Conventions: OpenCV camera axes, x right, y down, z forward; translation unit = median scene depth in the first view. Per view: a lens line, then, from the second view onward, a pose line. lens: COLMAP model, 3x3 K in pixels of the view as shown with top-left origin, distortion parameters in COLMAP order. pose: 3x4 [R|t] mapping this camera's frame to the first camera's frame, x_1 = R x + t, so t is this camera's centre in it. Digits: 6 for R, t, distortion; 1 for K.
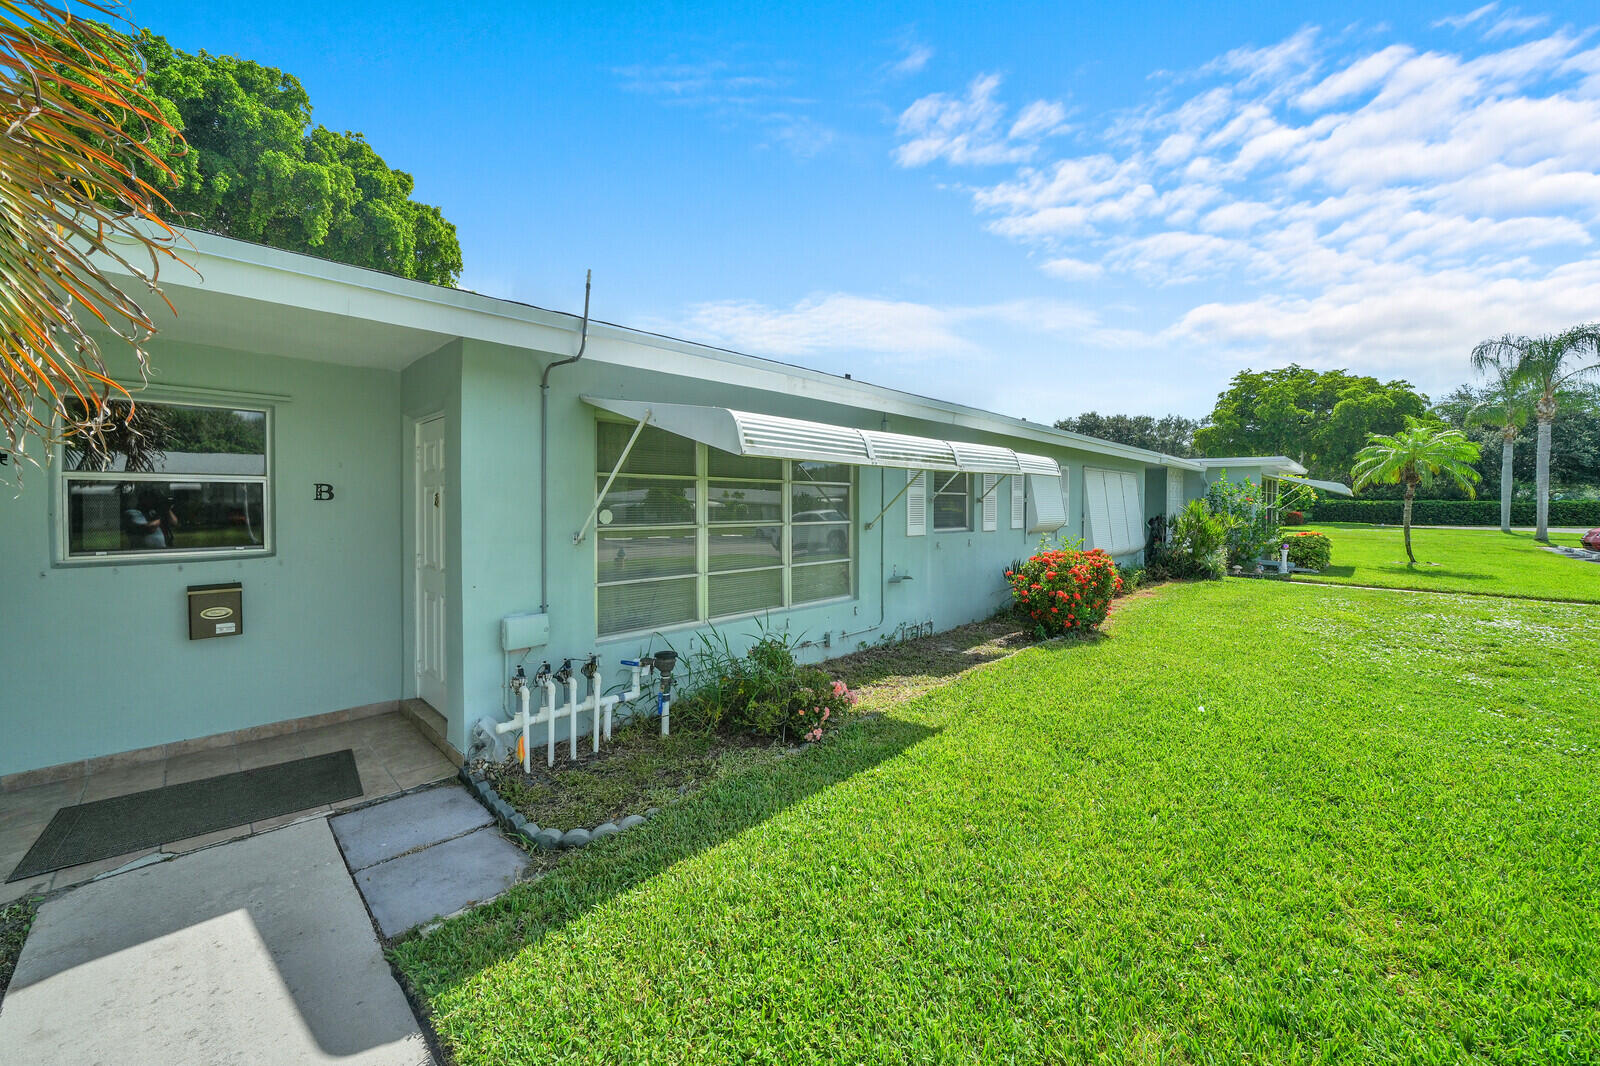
lens RADIAL K [[604.5, 0, 800.7], [0, 604.5, 505.4], [0, 0, 1]] dist [-0.032834, 0.005921]
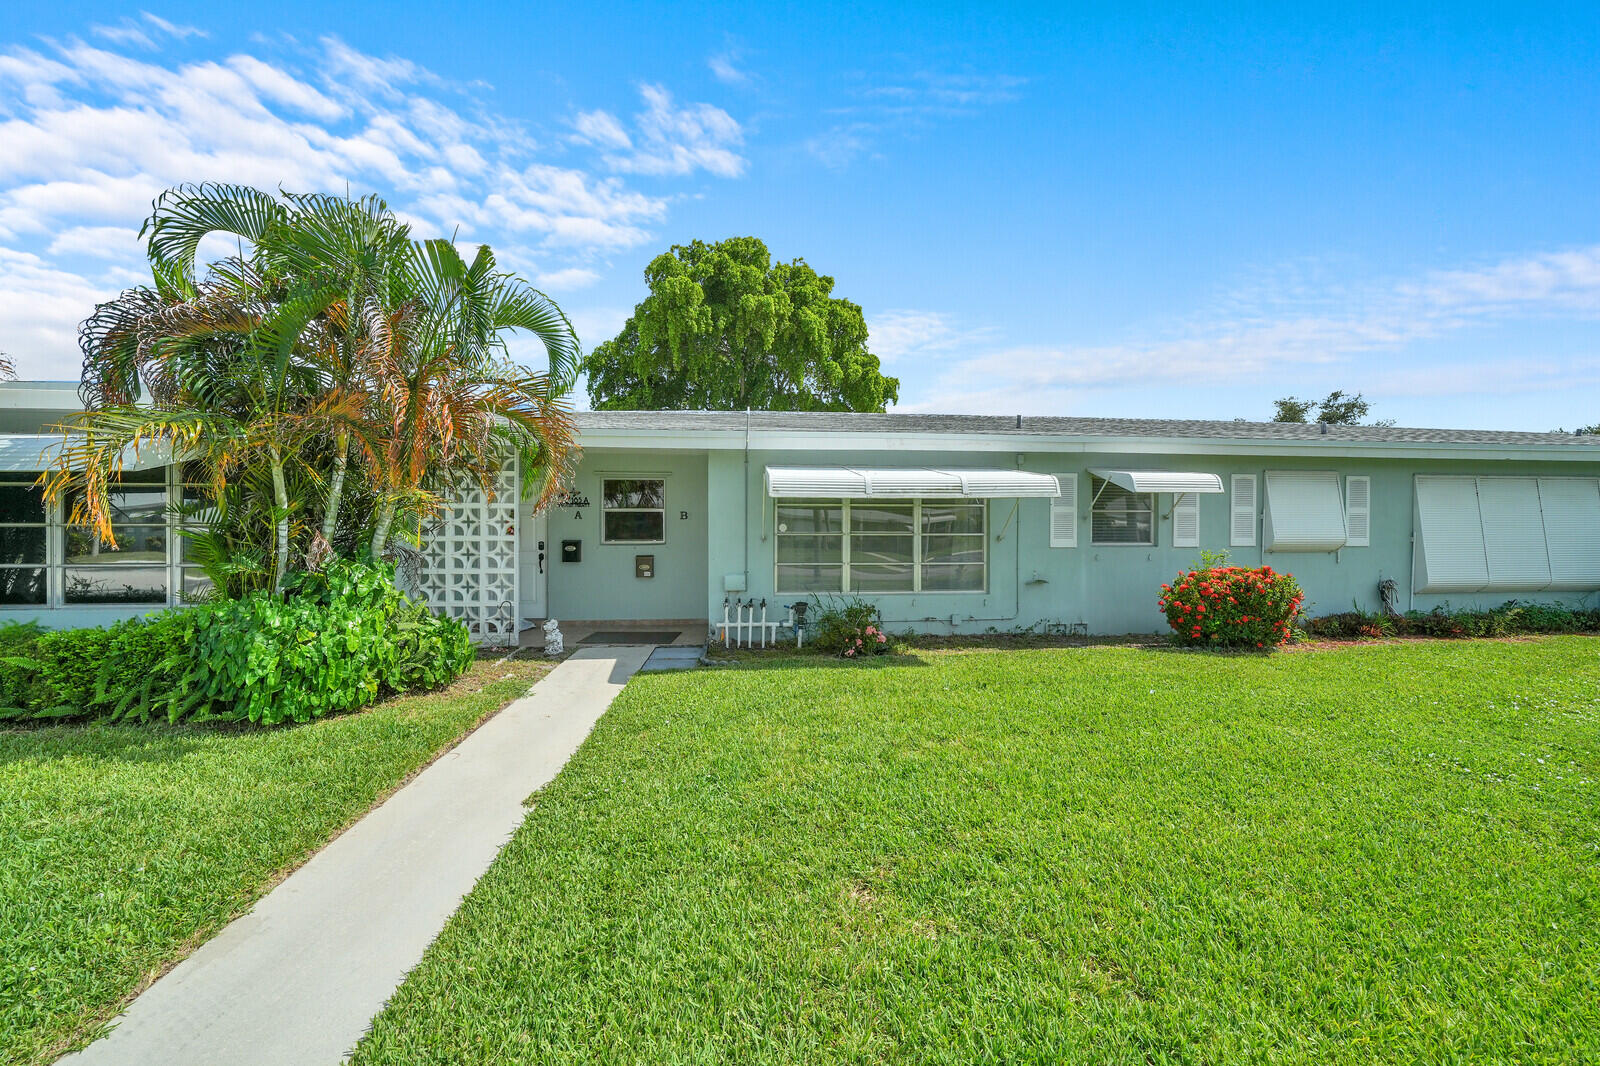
lens RADIAL K [[604.5, 0, 800.7], [0, 604.5, 505.4], [0, 0, 1]] dist [-0.032834, 0.005921]
pose [[0.751451, -0.017332, -0.659561, 0.286702], [-0.000750, 0.999632, -0.027123, 0.000303], [0.659789, 0.020876, 0.751161, -0.108092]]
